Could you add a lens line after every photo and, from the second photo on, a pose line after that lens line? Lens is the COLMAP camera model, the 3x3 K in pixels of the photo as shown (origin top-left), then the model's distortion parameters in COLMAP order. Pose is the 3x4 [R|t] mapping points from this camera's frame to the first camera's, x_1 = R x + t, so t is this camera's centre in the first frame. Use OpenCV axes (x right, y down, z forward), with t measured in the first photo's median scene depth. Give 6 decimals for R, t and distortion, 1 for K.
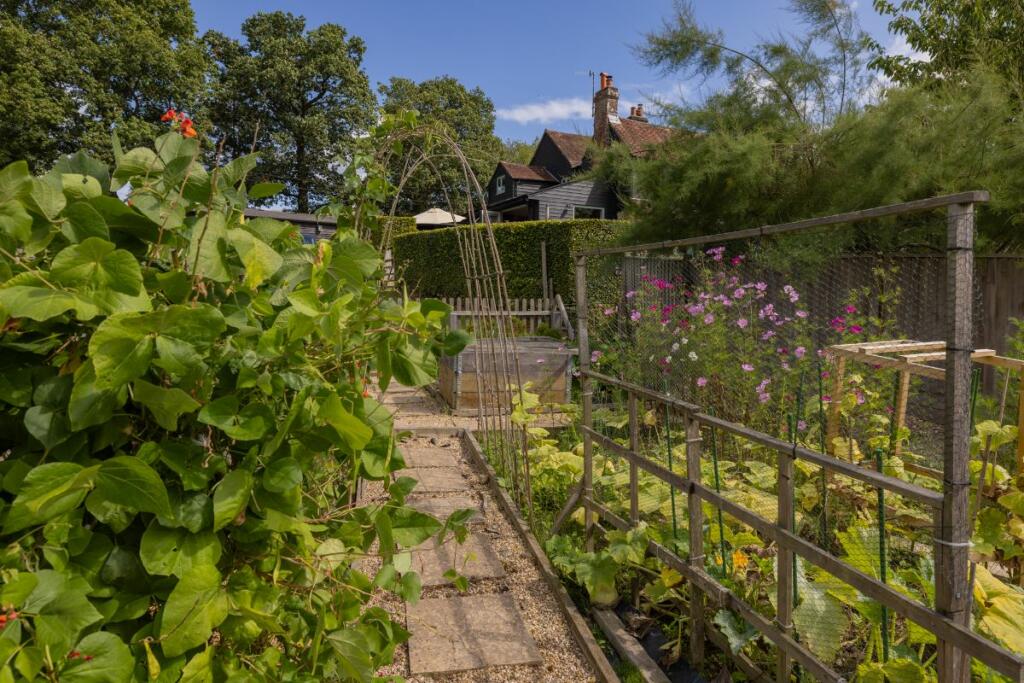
lens RADIAL K [[581.1, 0, 512.0], [0, 581.1, 341.5], [0, 0, 1]] dist [-0.004601, -0.000658]
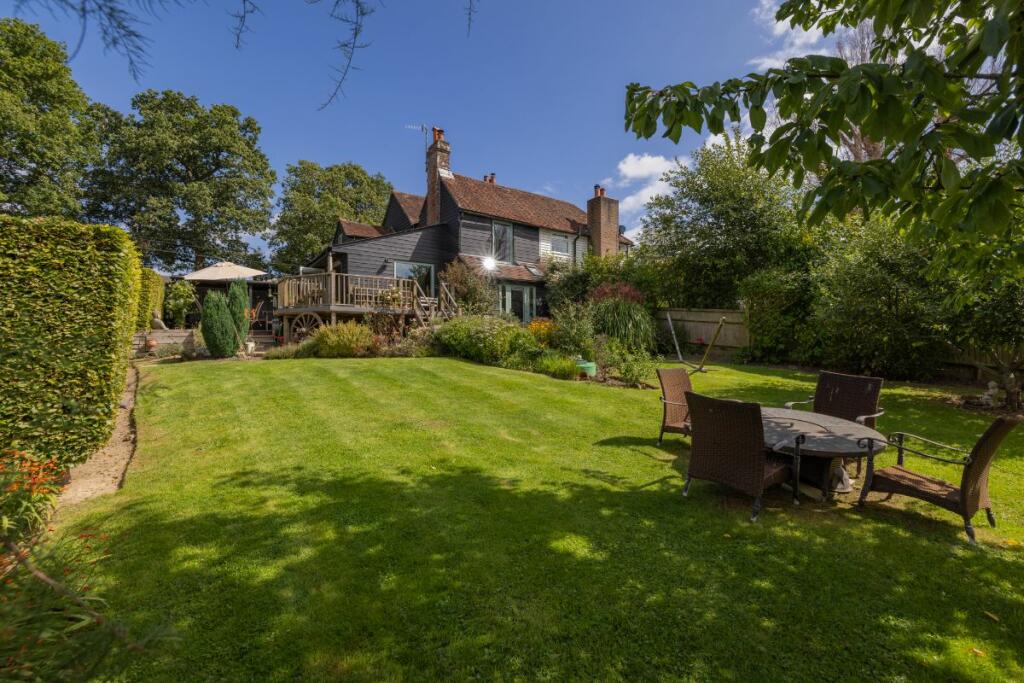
lens RADIAL K [[448.0, 0, 512.0], [0, 448.0, 341.5], [0, 0, 1]] dist [0.000955, 0.000122]
pose [[0.988818, -0.017512, 0.148095, 0.142414], [0.030629, 0.995759, -0.086757, -0.036254], [-0.145948, 0.090322, 0.985160, 0.242548]]
